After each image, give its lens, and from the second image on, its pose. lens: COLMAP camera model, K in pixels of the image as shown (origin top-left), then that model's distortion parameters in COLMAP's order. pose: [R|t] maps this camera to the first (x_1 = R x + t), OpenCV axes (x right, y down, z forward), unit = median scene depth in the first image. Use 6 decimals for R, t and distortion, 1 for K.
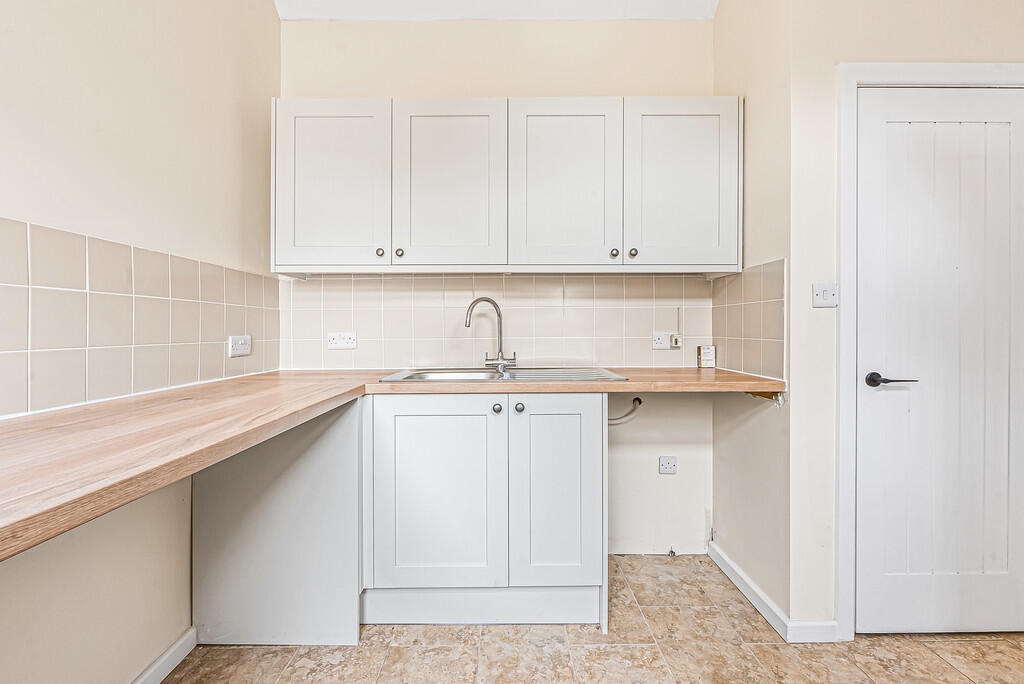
lens RADIAL K [[459.6, 0, 510.6], [0, 459.6, 334.8], [0, 0, 1]] dist [-0.009556, 0.000213]
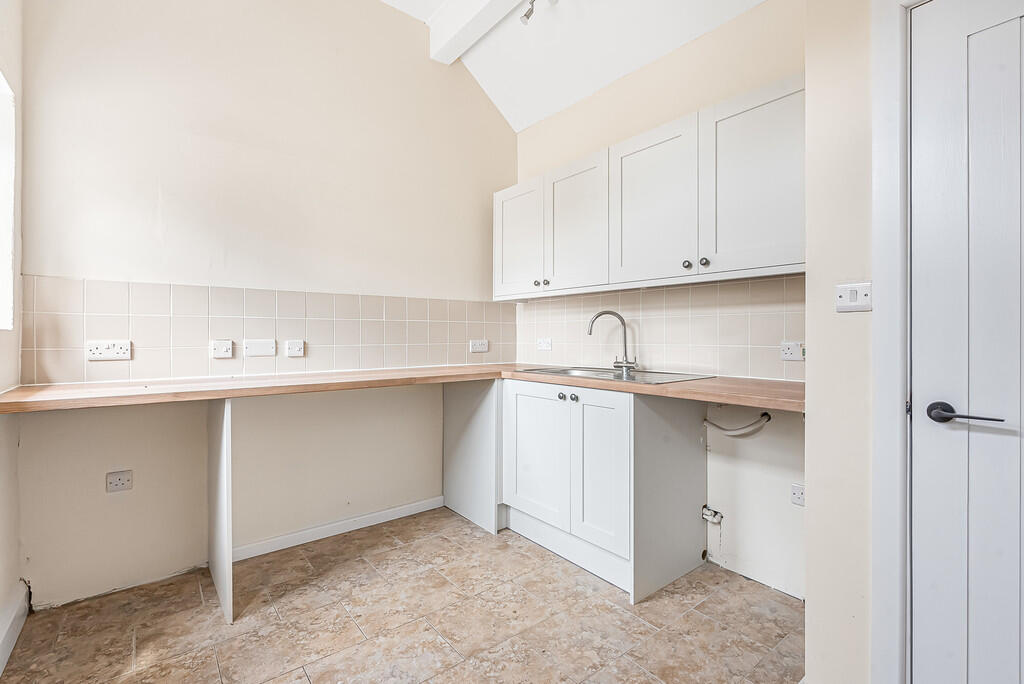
lens RADIAL K [[457.5, 0, 508.0], [0, 457.5, 340.8], [0, 0, 1]] dist [-0.008542, 0.000060]
pose [[0.615409, 0.011830, -0.788119, 0.791771], [-0.011450, 0.999916, 0.006069, -0.006702], [0.788125, 0.005289, 0.615492, 0.044774]]
